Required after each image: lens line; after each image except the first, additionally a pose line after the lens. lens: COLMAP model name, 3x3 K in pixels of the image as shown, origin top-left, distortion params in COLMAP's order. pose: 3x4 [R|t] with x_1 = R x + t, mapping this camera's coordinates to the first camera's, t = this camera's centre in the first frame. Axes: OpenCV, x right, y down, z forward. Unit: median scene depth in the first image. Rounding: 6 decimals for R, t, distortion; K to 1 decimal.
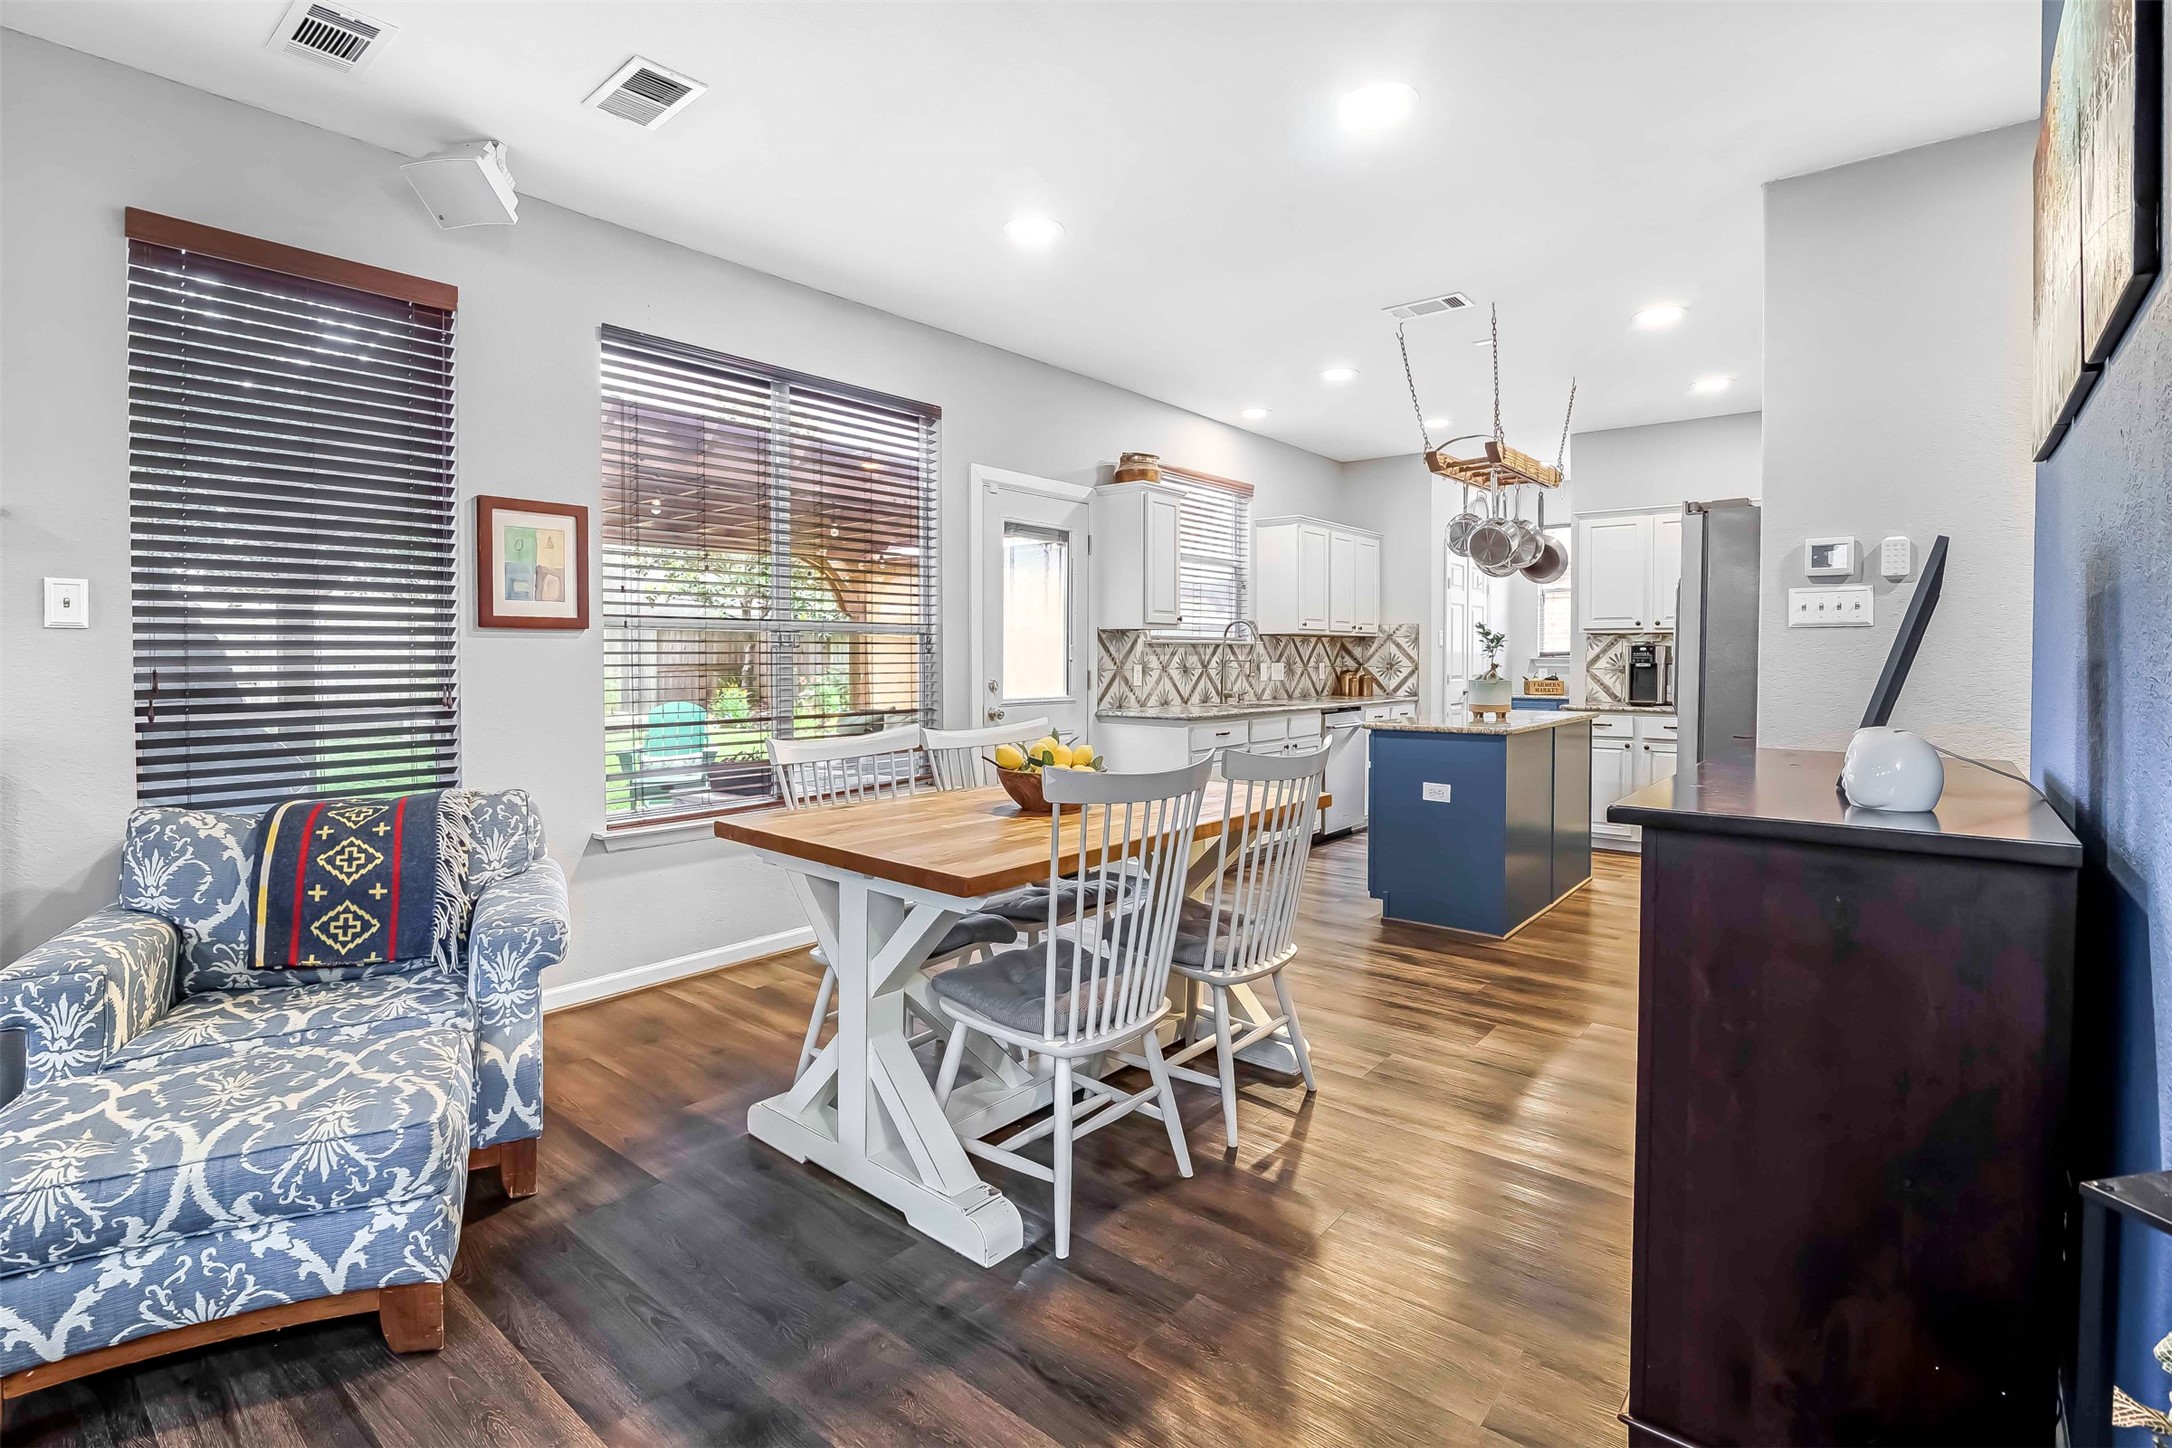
lens RADIAL K [[1038.5, 0, 1116.8], [0, 1038.5, 678.9], [0, 0, 1]] dist [-0.001155, -0.000103]
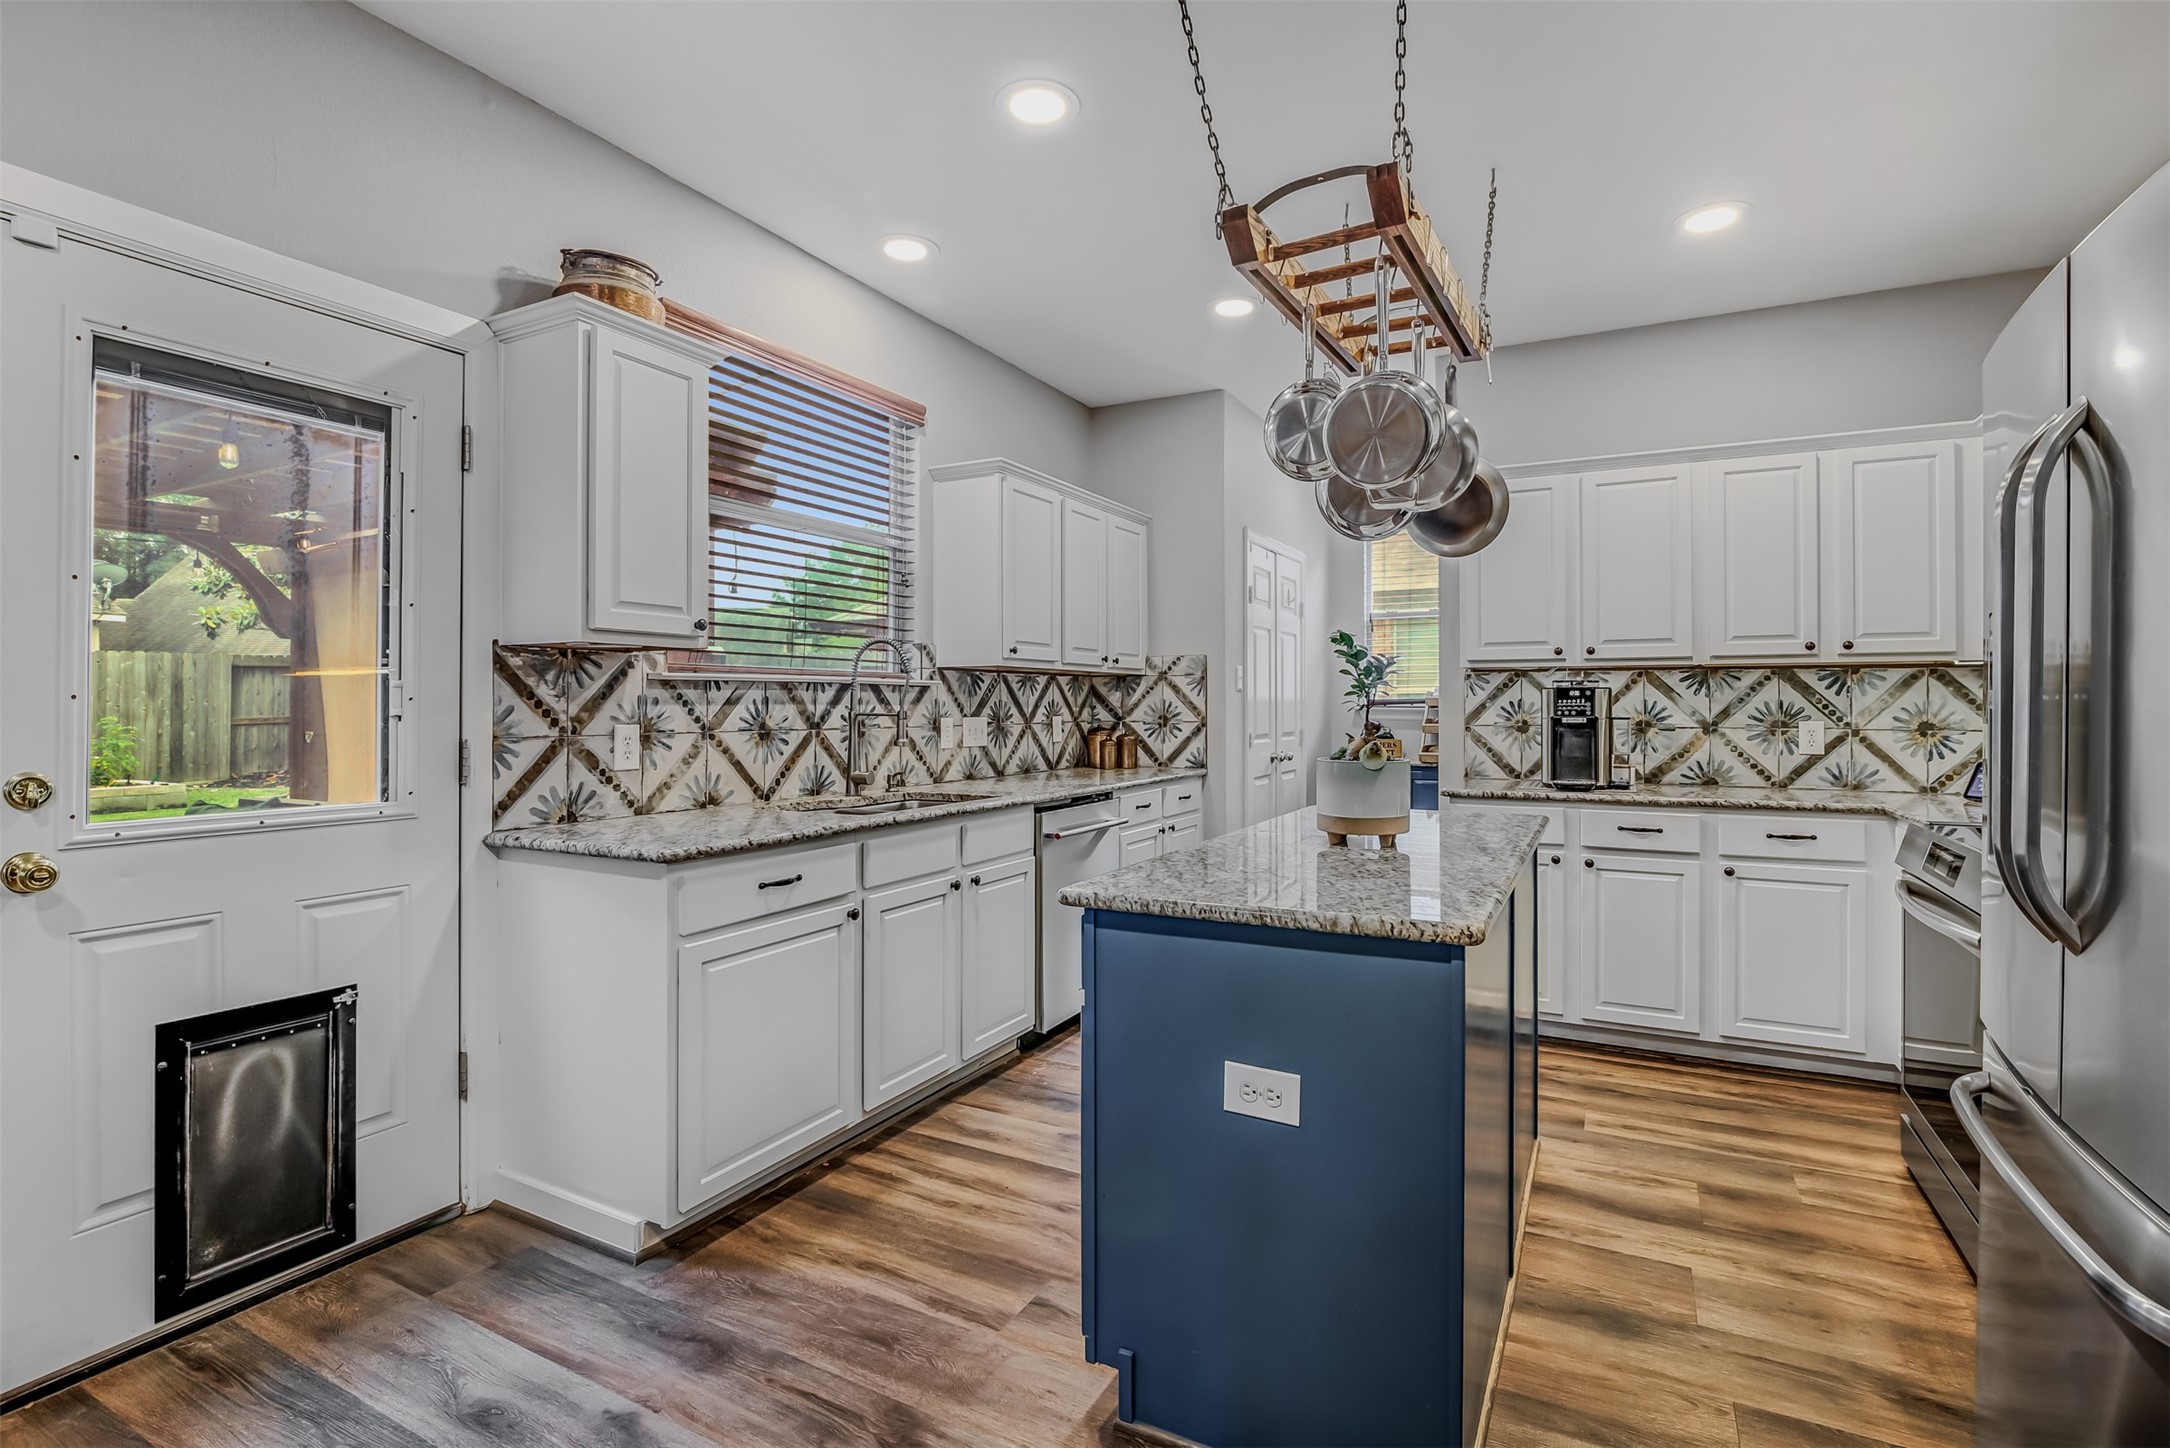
lens RADIAL K [[1008.4, 0, 1096.1], [0, 1008.4, 700.0], [0, 0, 1]] dist [-0.016756, 0.000283]
pose [[0.984692, 0.000133, 0.174302, 0.171773], [0.004484, 0.999649, -0.026098, -0.013851], [-0.174245, 0.026480, 0.984346, 0.596085]]
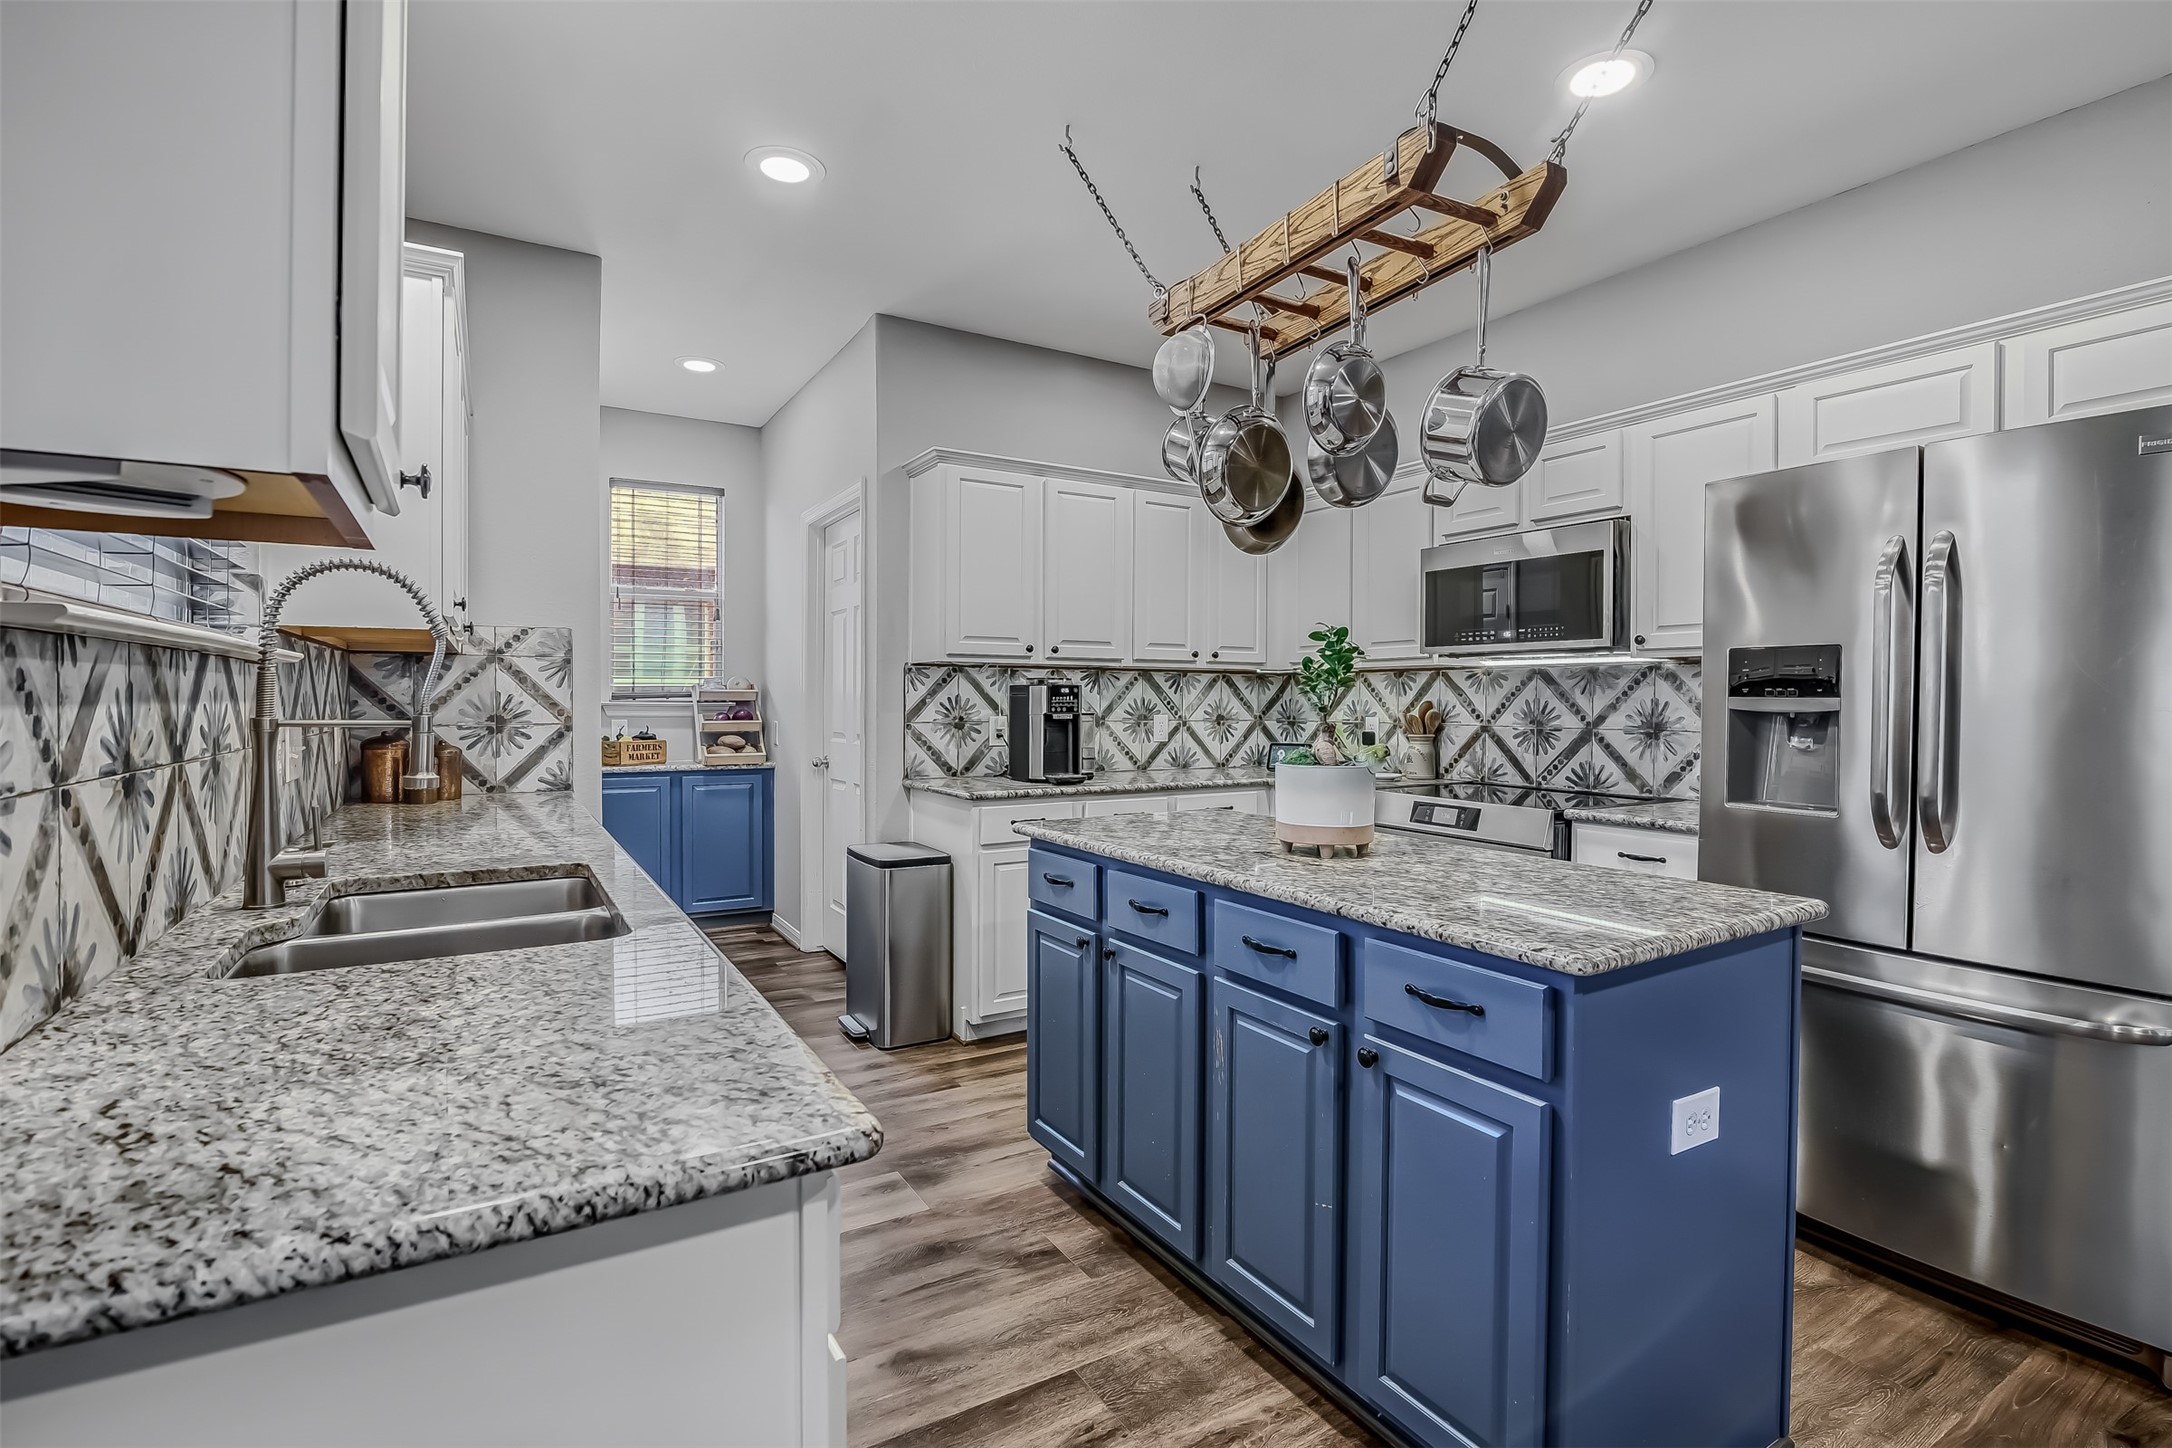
lens RADIAL K [[1009.3, 0, 1097.1], [0, 1009.3, 700.0], [0, 0, 1]] dist [-0.016756, 0.000283]
pose [[0.361814, -0.000404, 0.932250, -0.048761], [0.016368, 0.999849, -0.005919, -0.023635], [-0.932107, 0.017401, 0.361765, 0.941186]]
